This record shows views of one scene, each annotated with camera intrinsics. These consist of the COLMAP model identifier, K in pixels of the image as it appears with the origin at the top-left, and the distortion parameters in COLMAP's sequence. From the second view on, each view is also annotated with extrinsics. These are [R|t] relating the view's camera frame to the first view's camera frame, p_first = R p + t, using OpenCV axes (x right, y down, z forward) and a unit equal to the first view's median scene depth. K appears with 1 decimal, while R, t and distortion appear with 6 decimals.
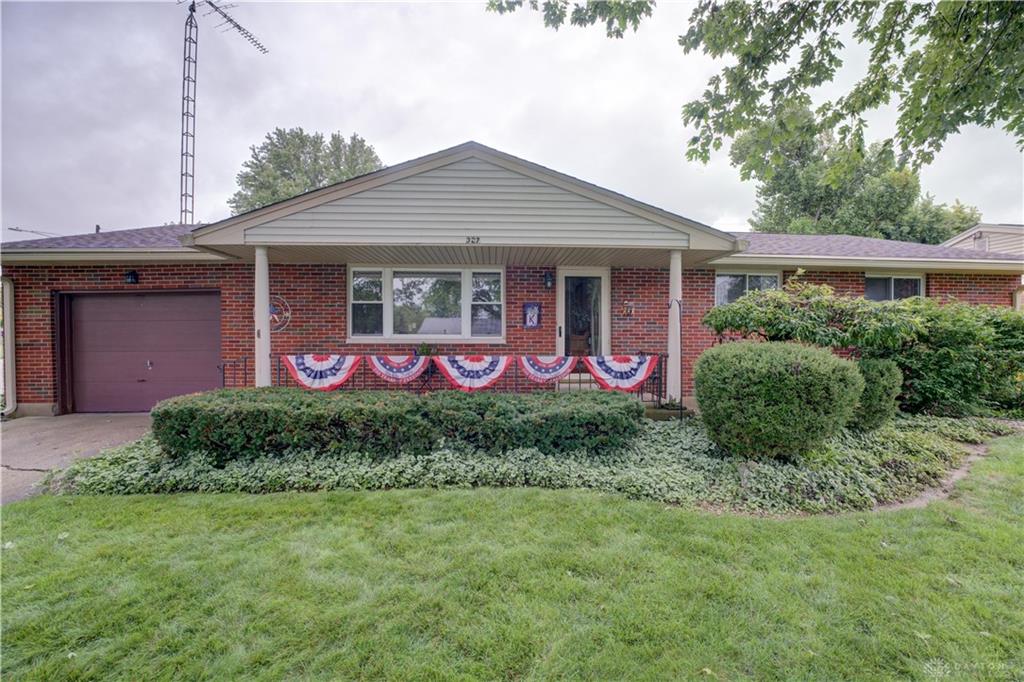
lens RADIAL K [[410.6, 0, 509.4], [0, 410.6, 338.6], [0, 0, 1]] dist [-0.023771, -0.000099]
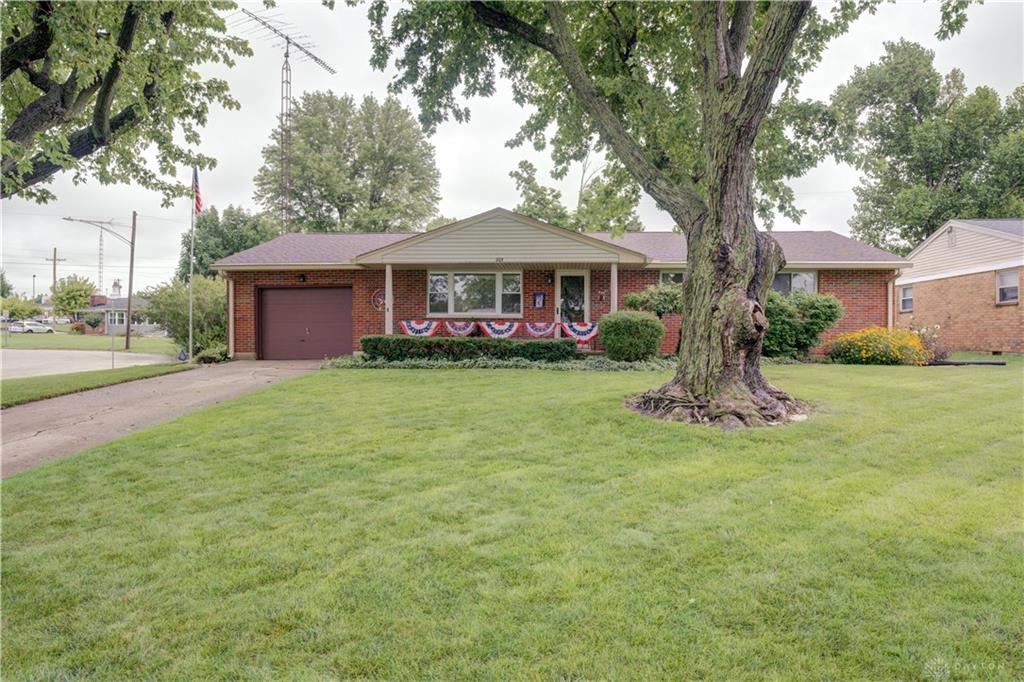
lens RADIAL K [[588.5, 0, 517.6], [0, 588.5, 338.0], [0, 0, 1]] dist [0.014578, 0.000202]
pose [[0.993095, 0.005389, -0.117191, 0.290501], [-0.005956, 0.999972, -0.004491, 0.120908], [0.117164, 0.005158, 0.993099, -1.558894]]
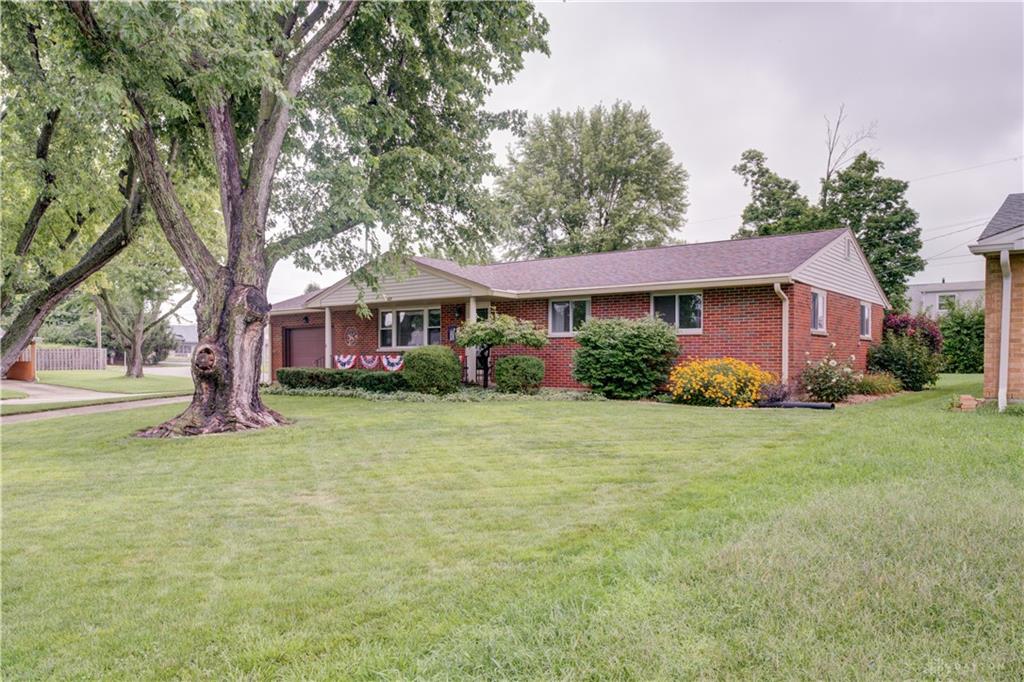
lens RADIAL K [[705.1, 0, 505.5], [0, 705.1, 347.2], [0, 0, 1]] dist [0.009965, 0.001114]
pose [[0.765489, -0.011347, -0.643349, 2.458706], [-0.008578, 0.999576, -0.027837, 0.089619], [0.643392, 0.026828, 0.765067, -1.240869]]
